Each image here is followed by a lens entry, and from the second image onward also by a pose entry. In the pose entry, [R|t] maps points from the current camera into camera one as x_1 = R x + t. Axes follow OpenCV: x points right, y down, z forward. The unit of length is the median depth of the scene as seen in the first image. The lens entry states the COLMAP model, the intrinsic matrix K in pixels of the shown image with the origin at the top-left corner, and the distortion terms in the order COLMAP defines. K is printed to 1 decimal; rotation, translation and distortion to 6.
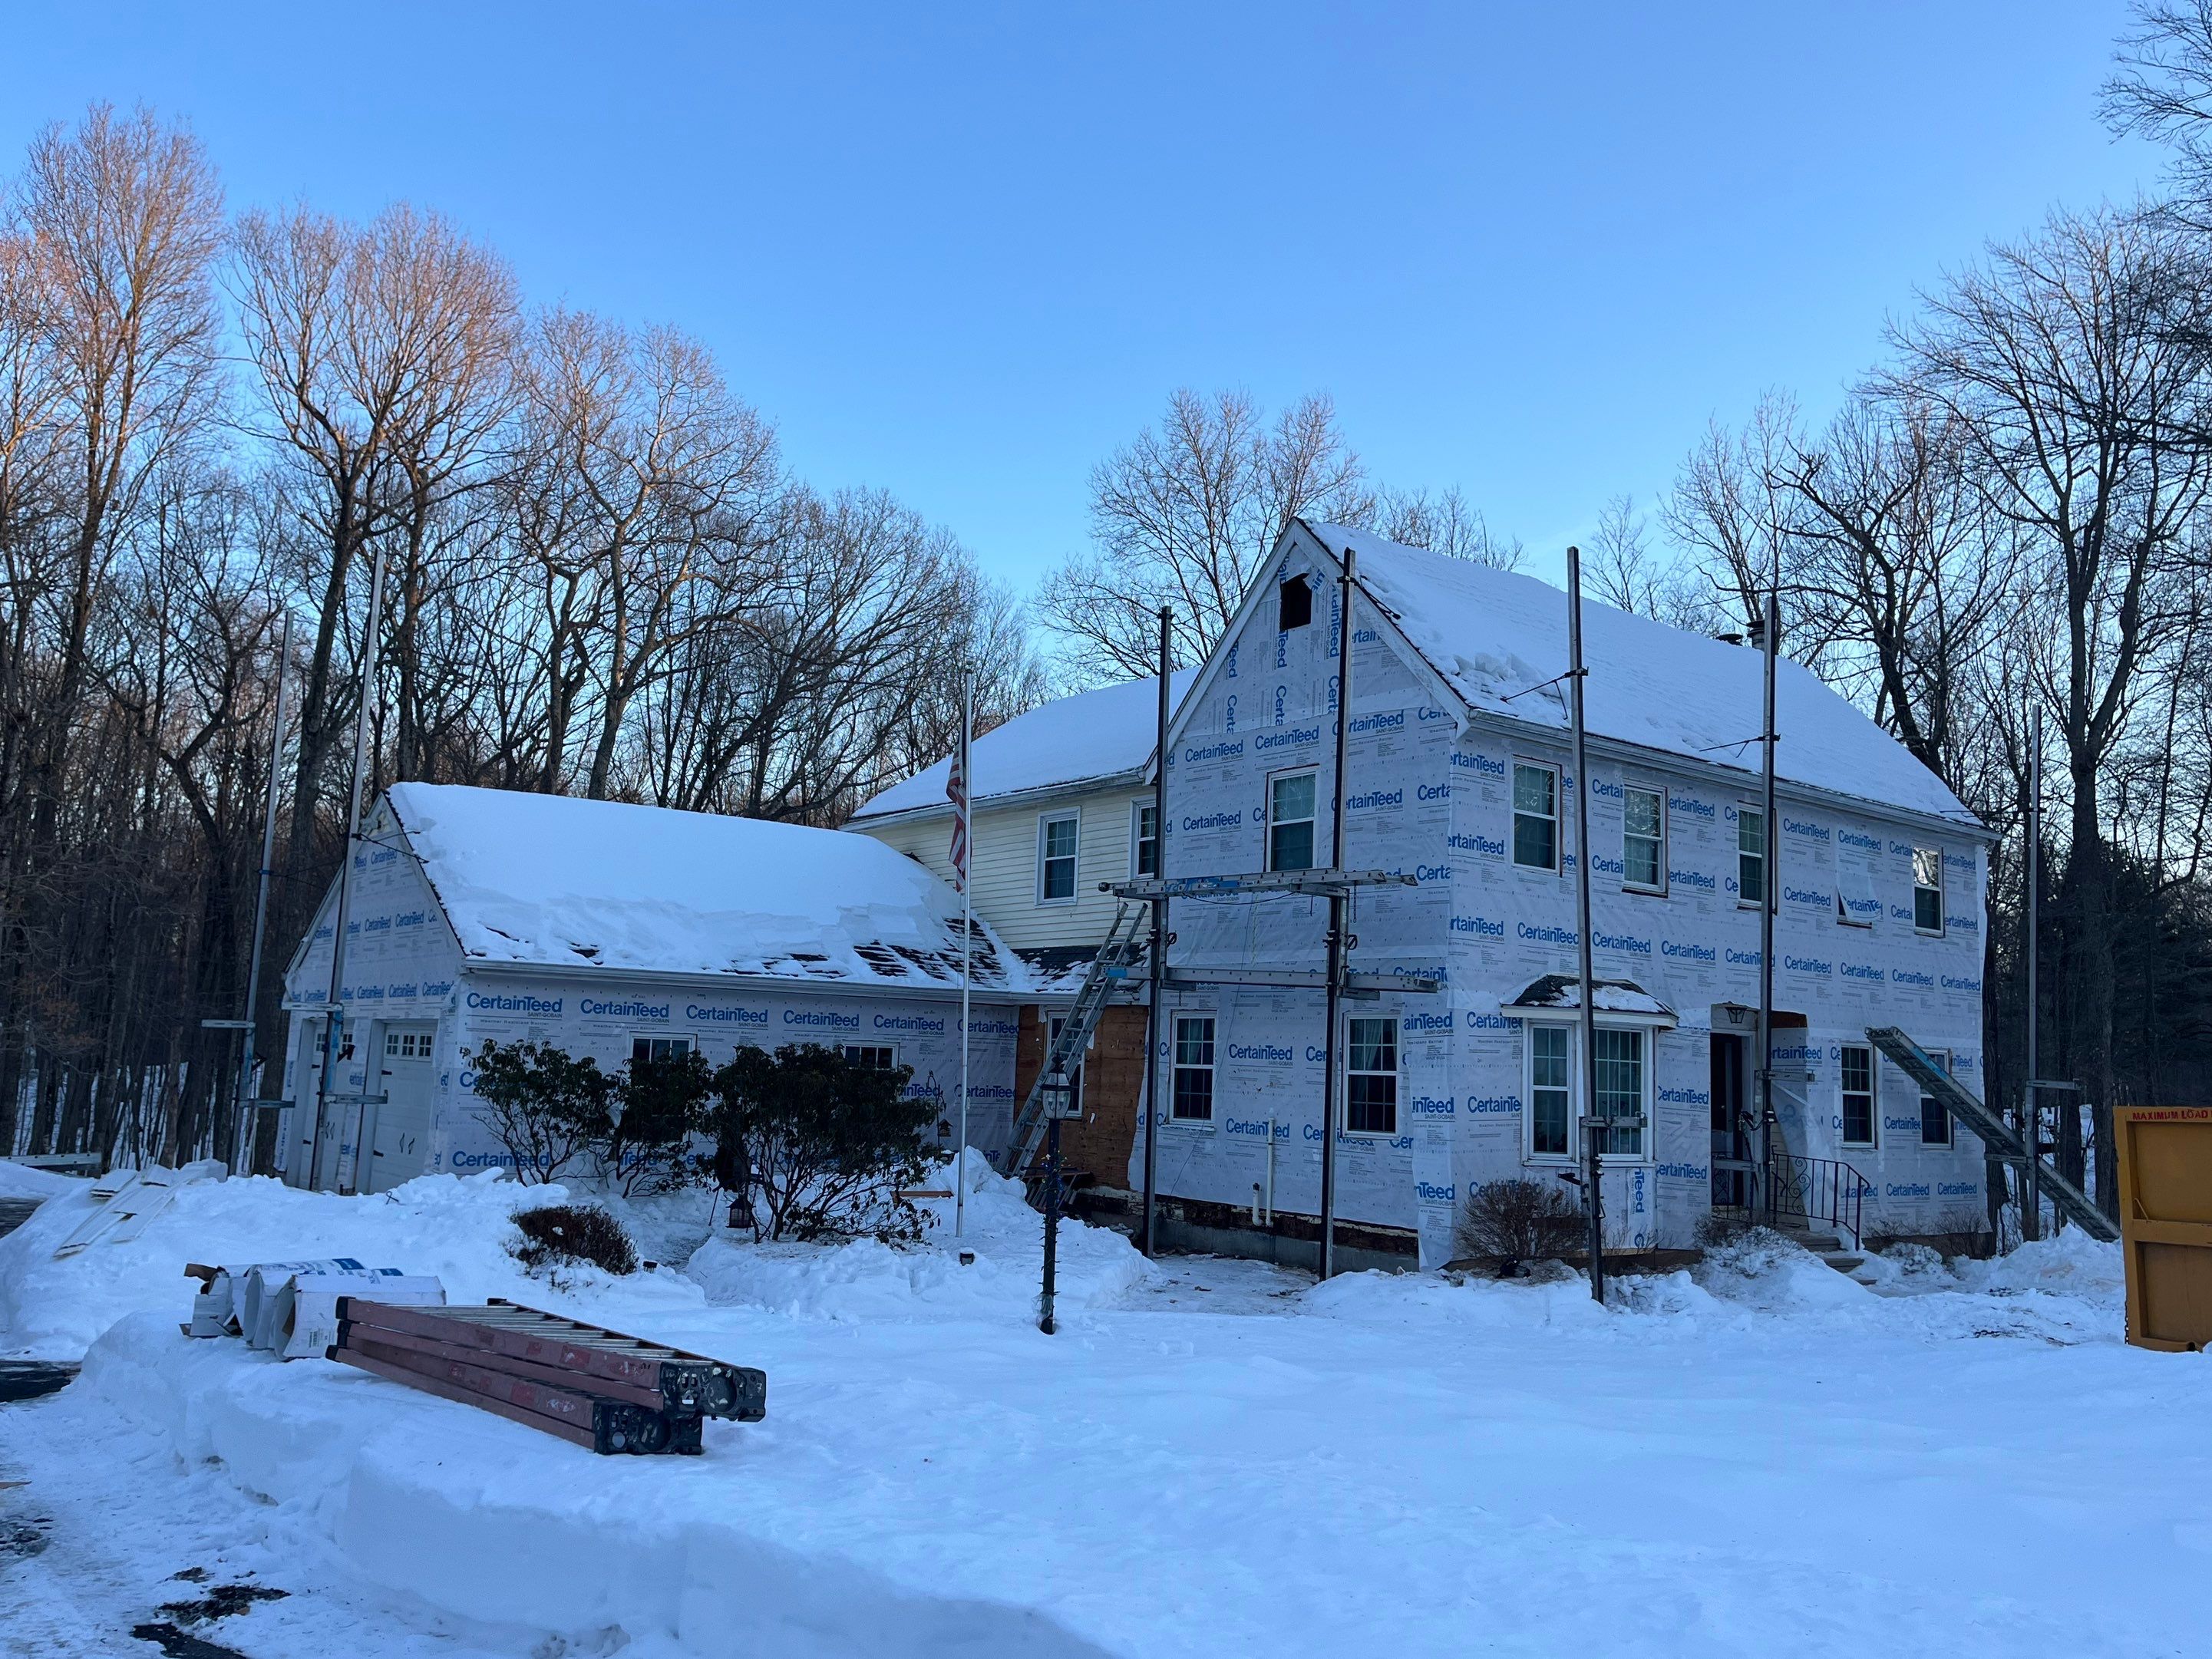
lens RADIAL K [[1818.8, 0, 1106.0], [0, 1818.8, 829.5], [0, 0, 1]] dist [0.048626, 0.000123]
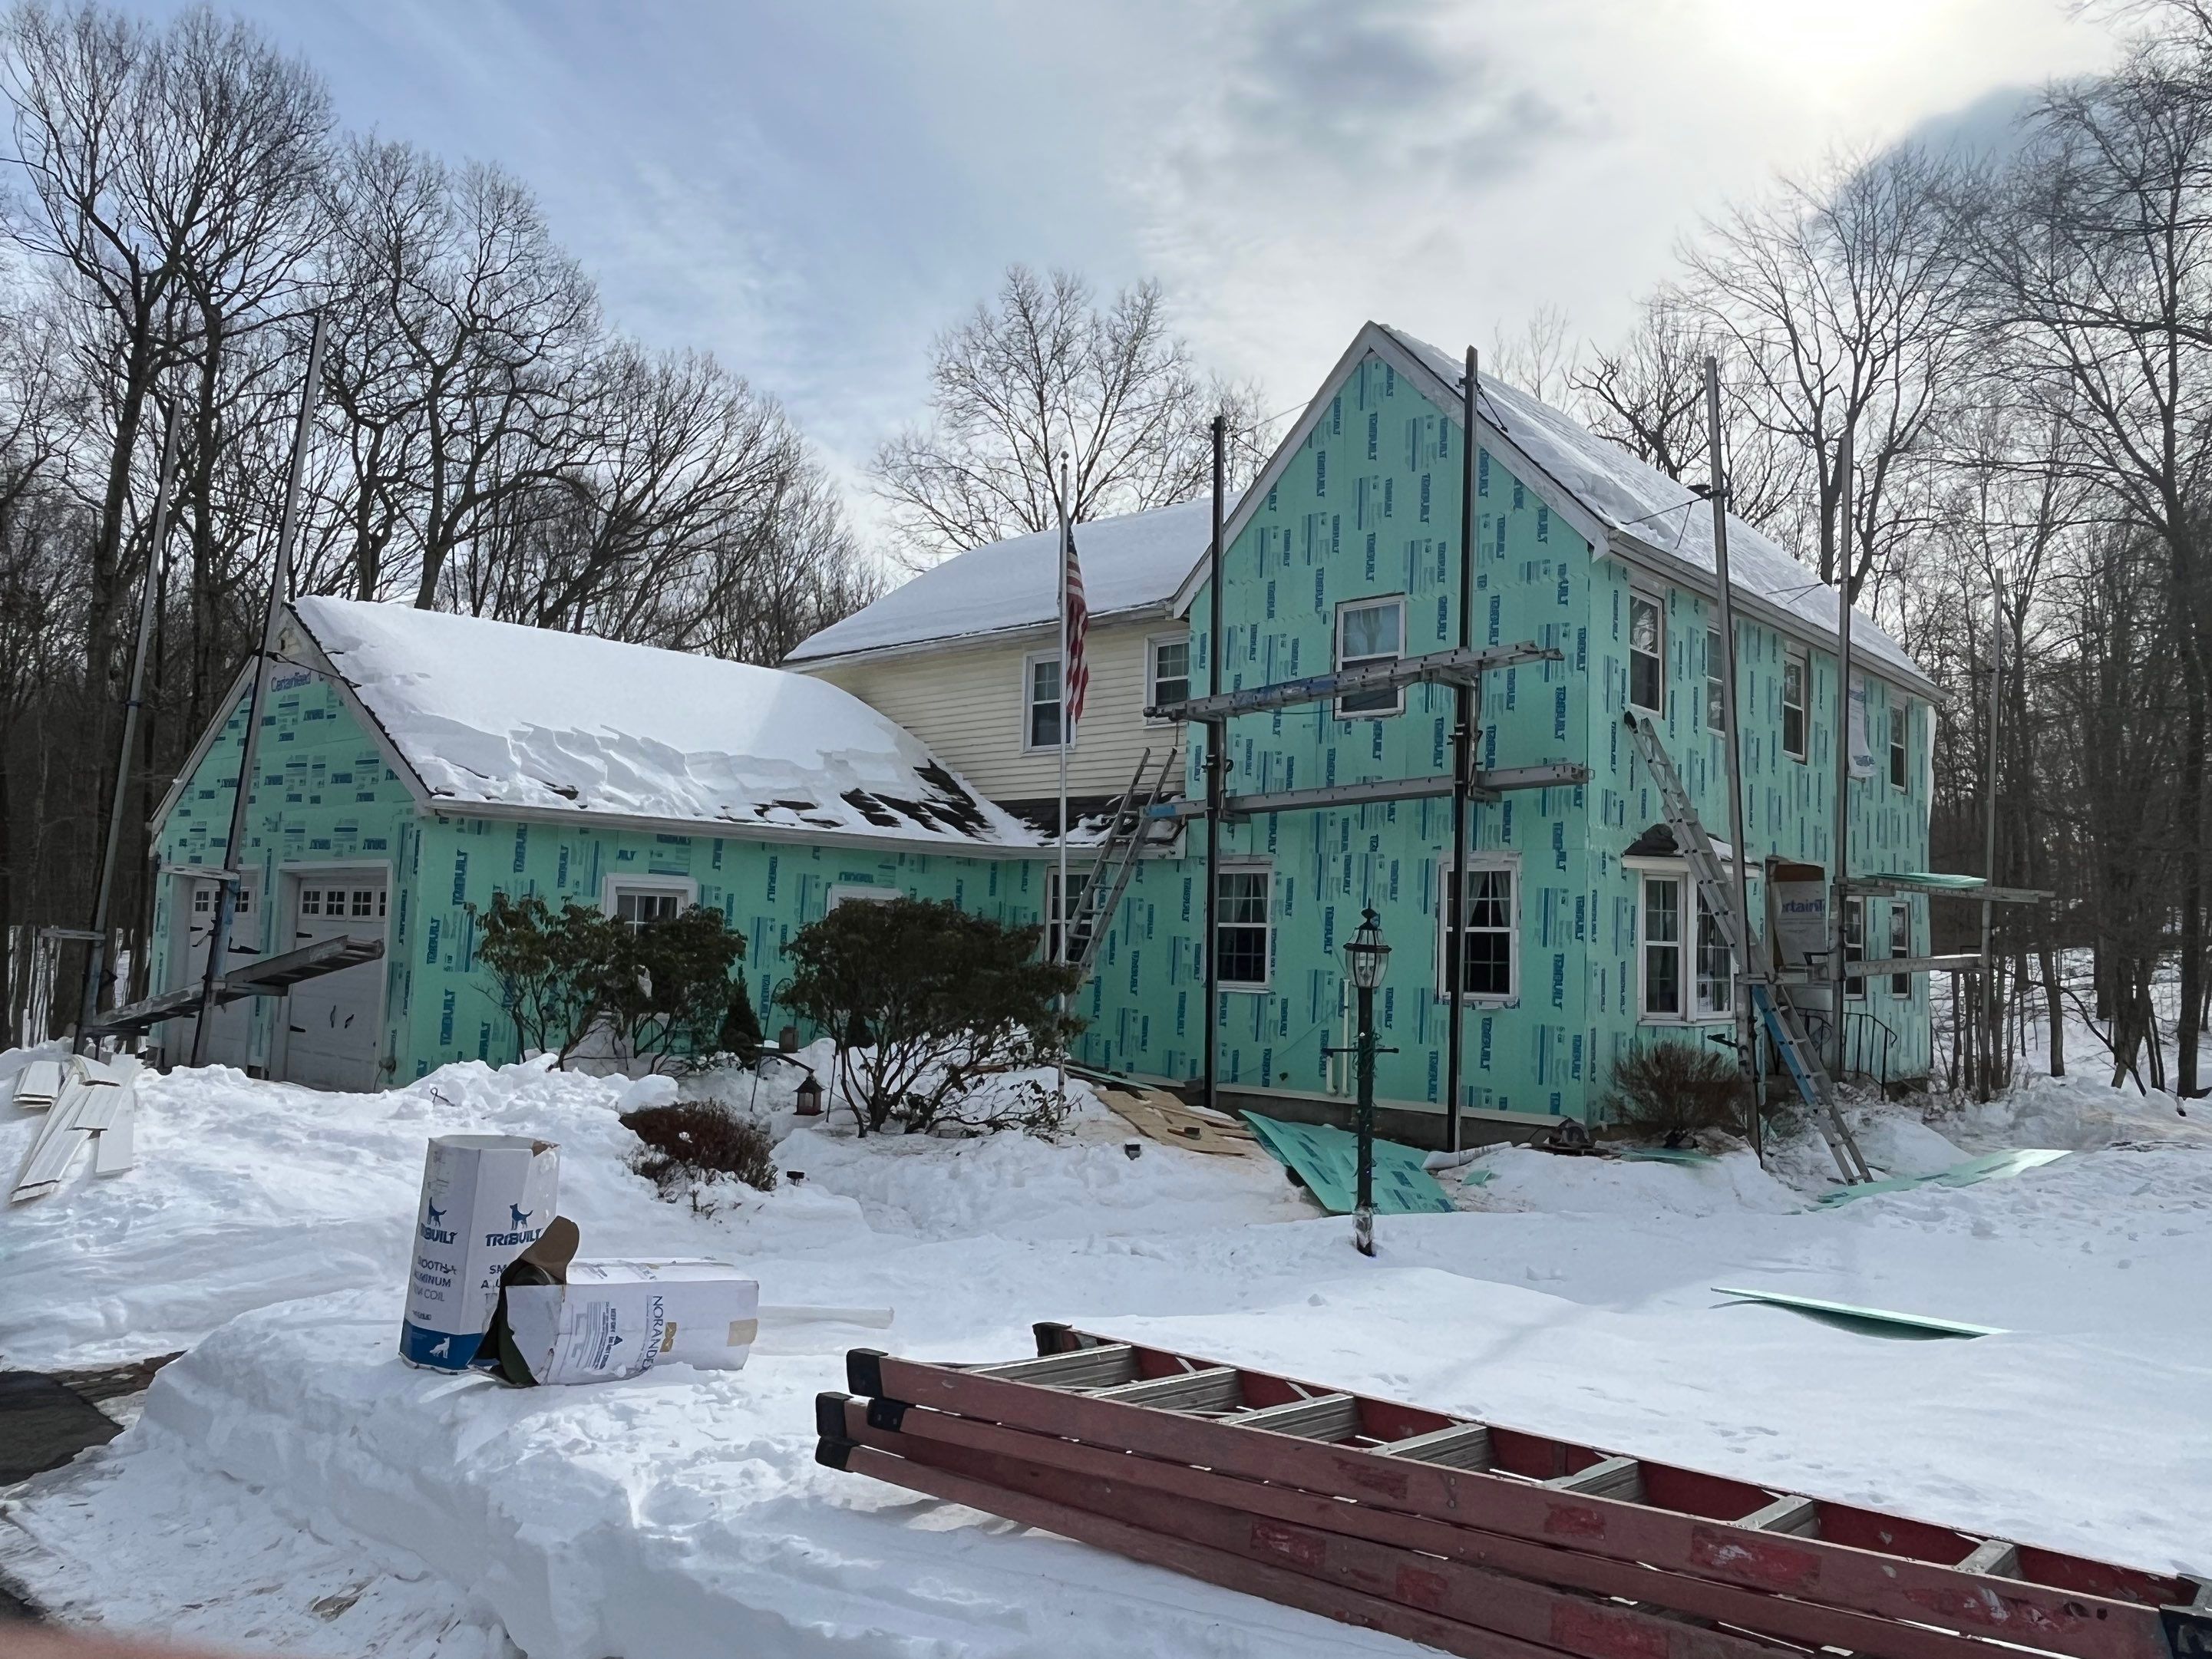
lens RADIAL K [[1638.5, 0, 1106.0], [0, 1638.5, 829.5], [0, 0, 1]] dist [-0.004845, 0.001565]
pose [[0.986312, 0.004601, 0.164825, -0.132930], [-0.015943, 0.997588, 0.067560, 0.023211], [-0.164117, -0.069263, 0.984006, 0.170062]]
